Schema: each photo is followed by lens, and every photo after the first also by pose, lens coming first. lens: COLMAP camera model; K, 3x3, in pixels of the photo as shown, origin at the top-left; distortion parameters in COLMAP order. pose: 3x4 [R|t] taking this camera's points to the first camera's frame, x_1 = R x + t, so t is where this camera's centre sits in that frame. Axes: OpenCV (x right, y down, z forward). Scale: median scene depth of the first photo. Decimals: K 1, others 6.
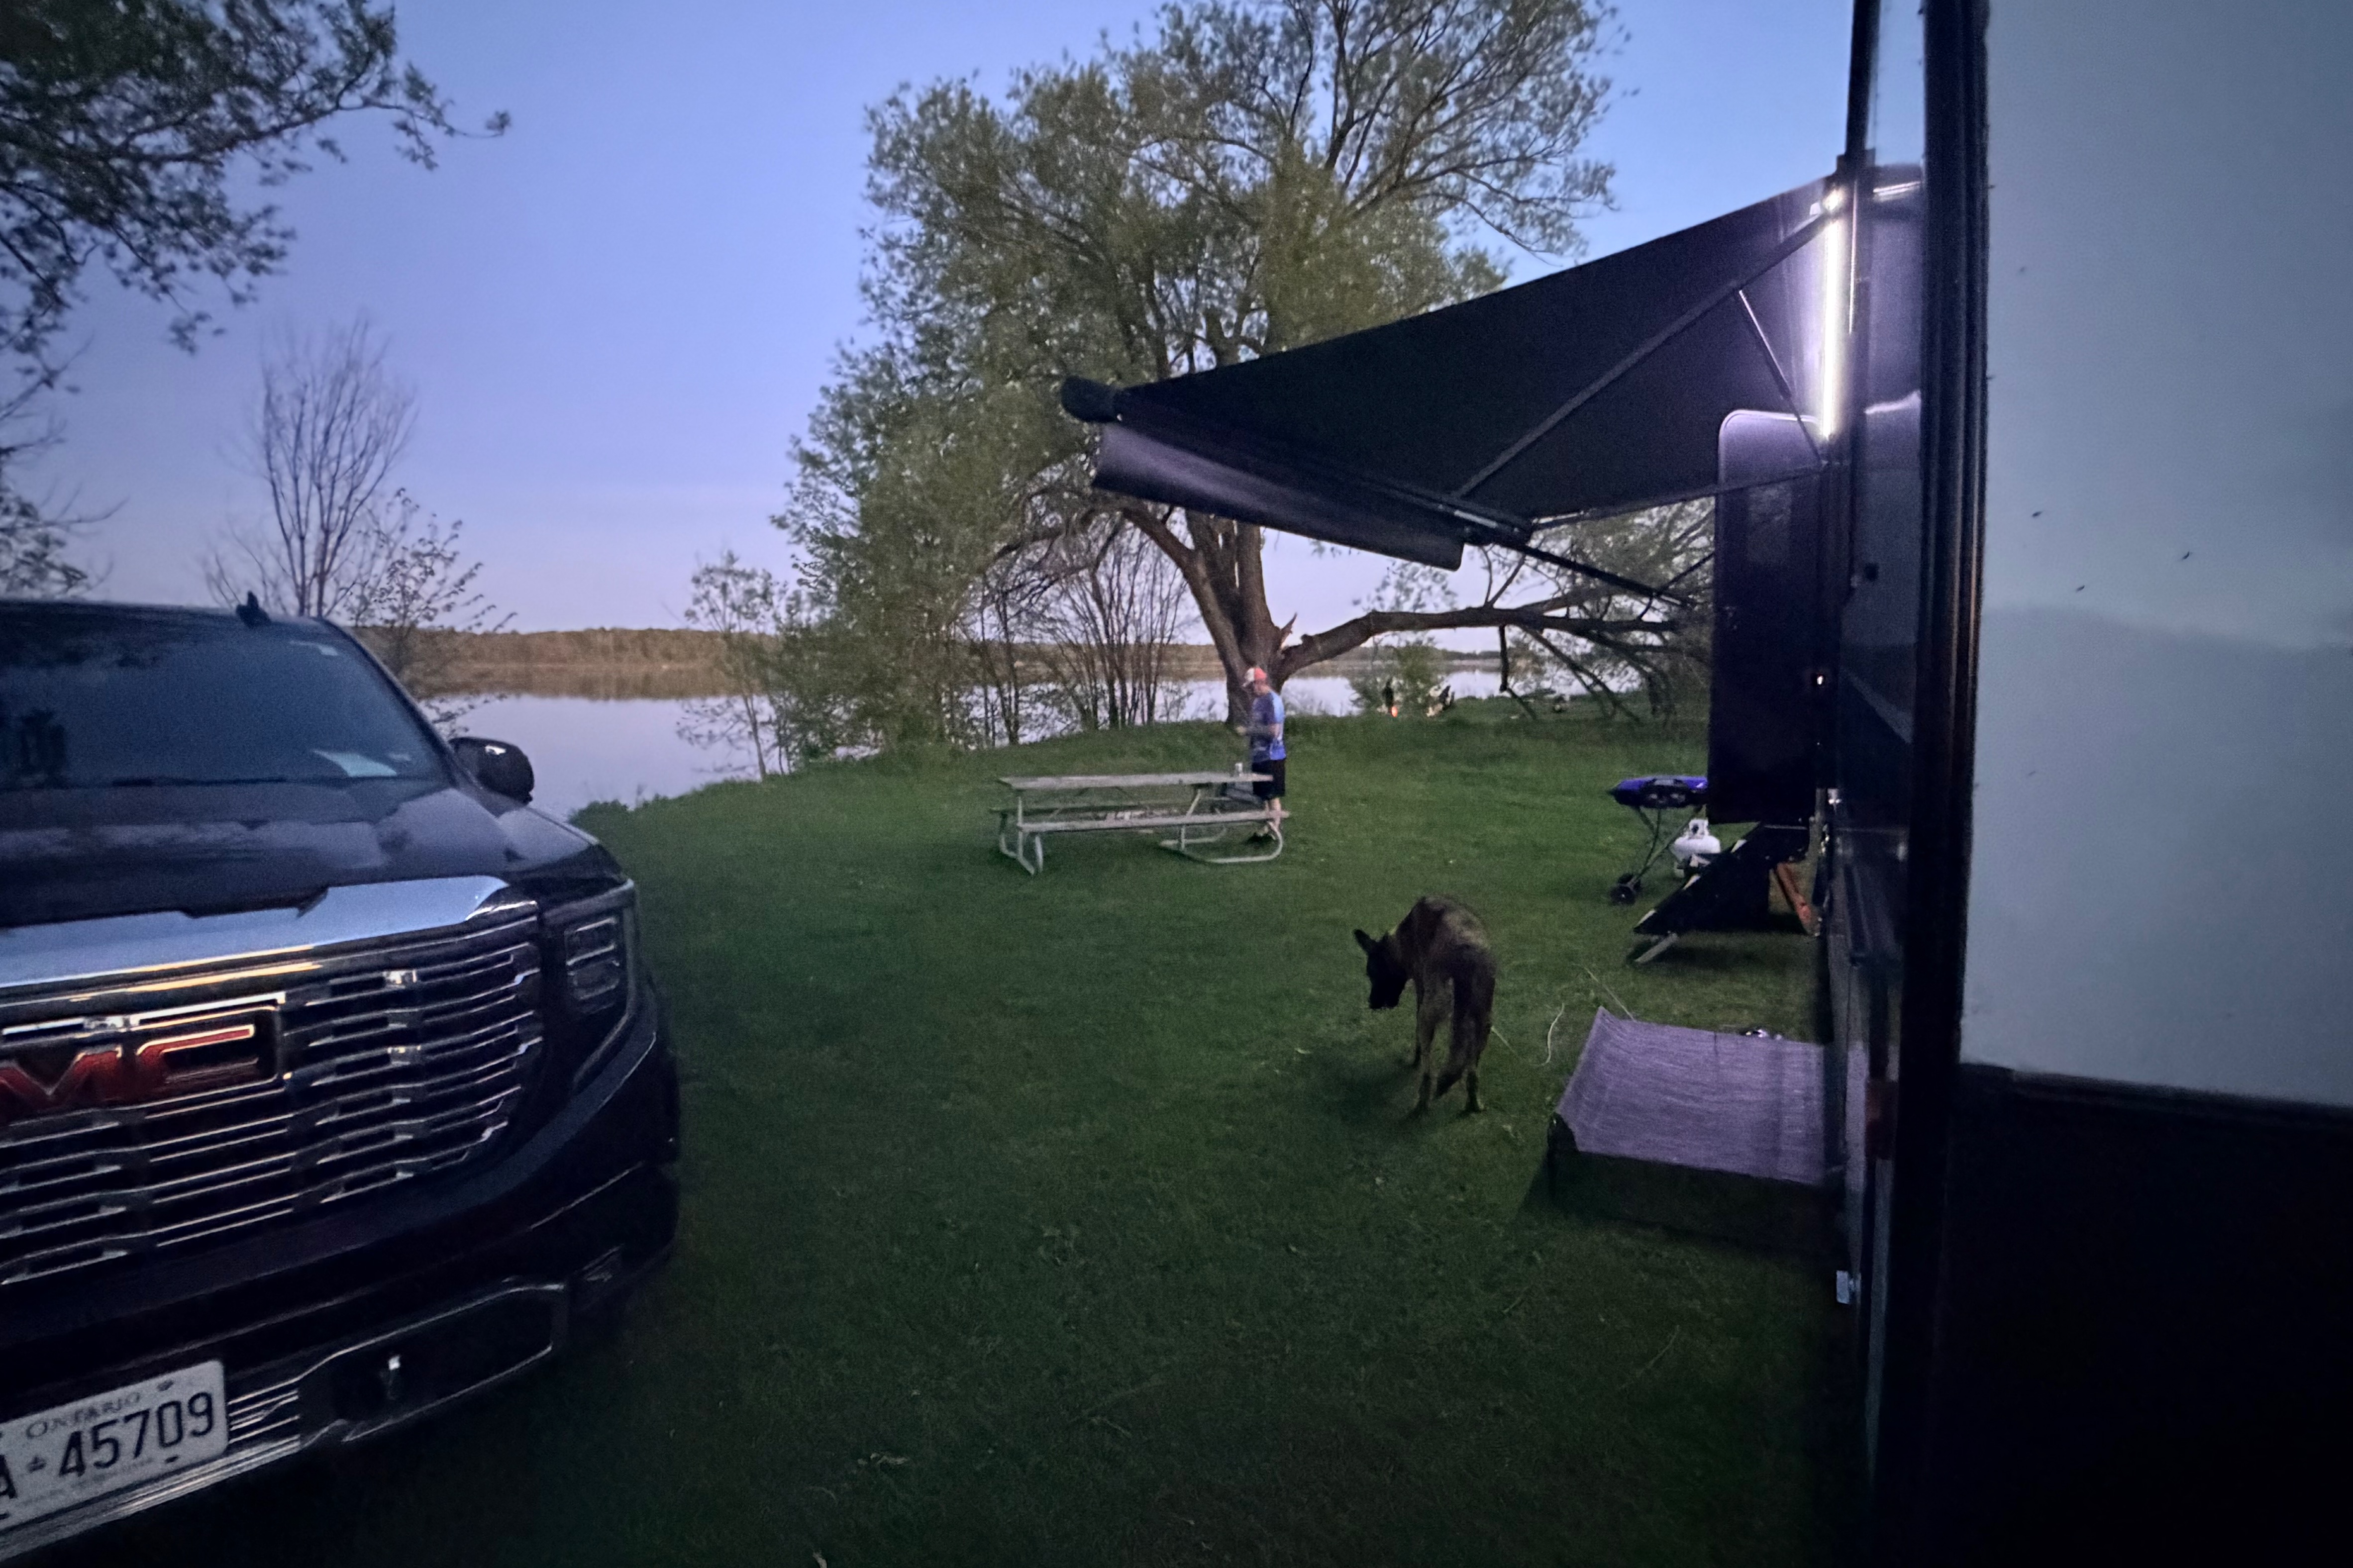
lens RADIAL K [[1195.3, 0, 1172.0], [0, 1195.3, 810.0], [0, 0, 1]] dist [0.019921, 0.000457]
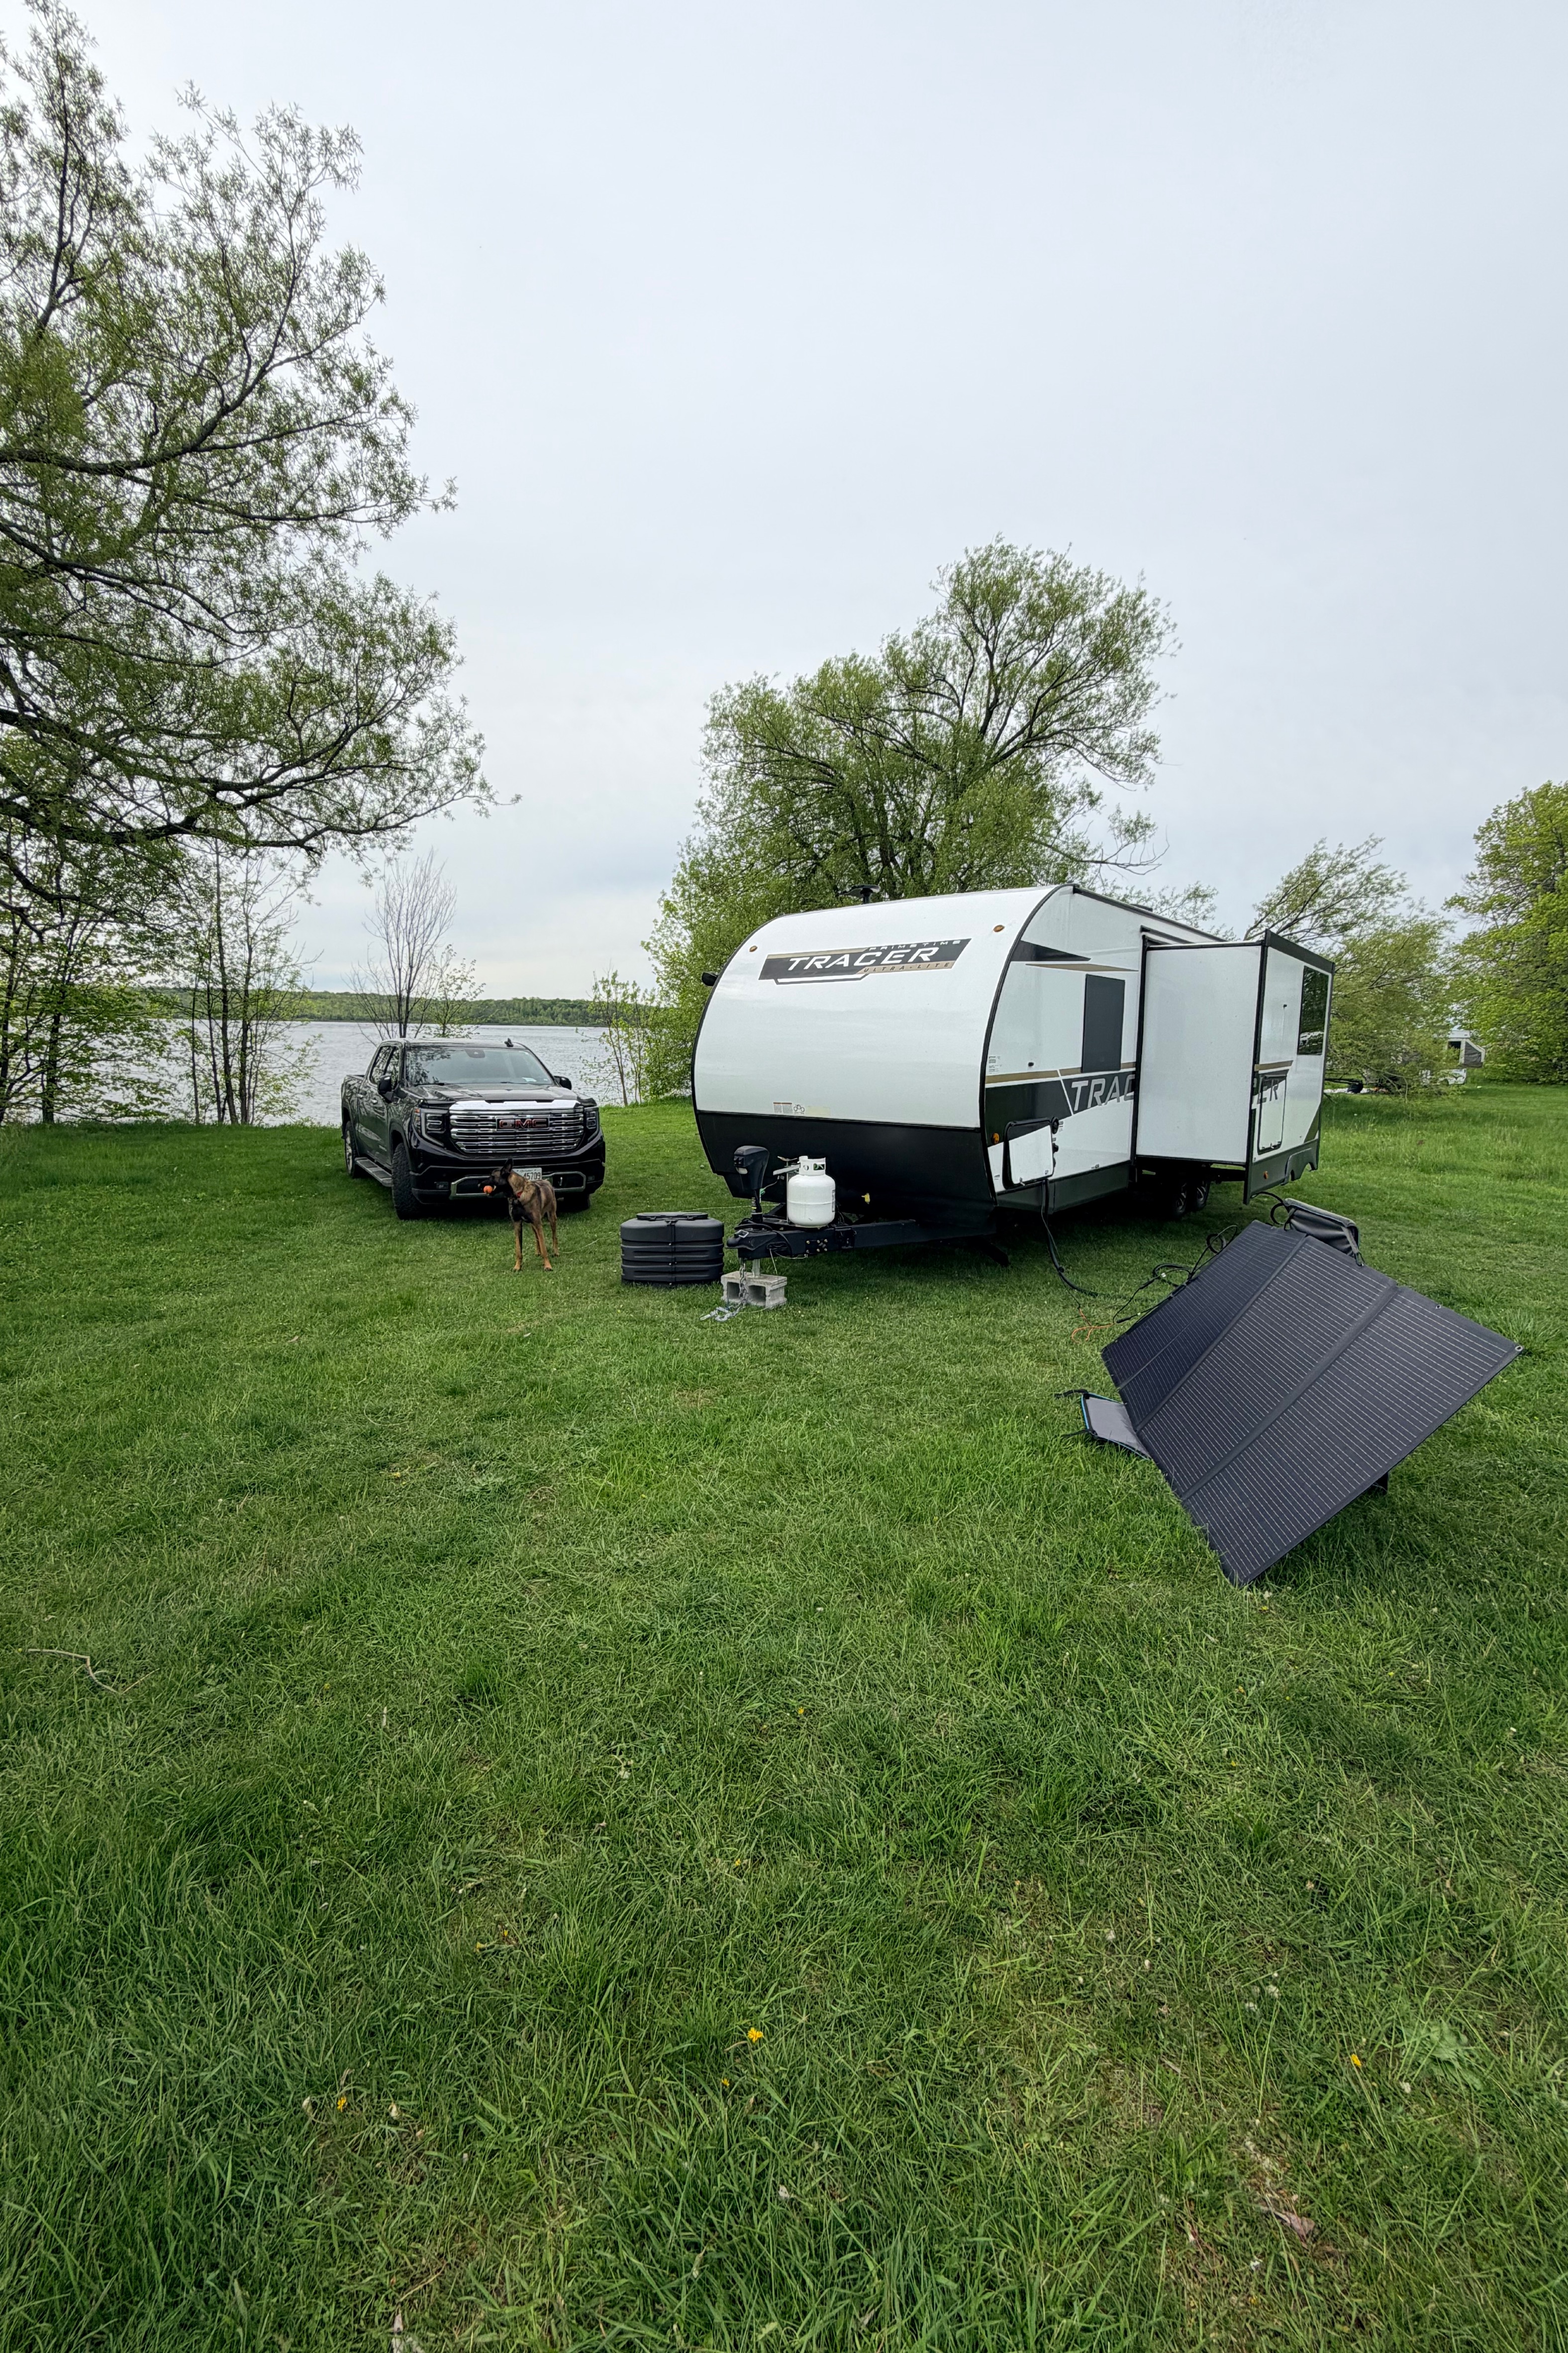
lens RADIAL K [[948.3, 0, 784.0], [0, 948.3, 1176.5], [0, 0, 1]] dist [0.020014, 0.000150]
pose [[0.983872, 0.051794, -0.171209, 0.112880], [-0.046921, 0.998373, 0.032390, 0.019386], [0.172609, -0.023834, 0.984702, -0.280427]]
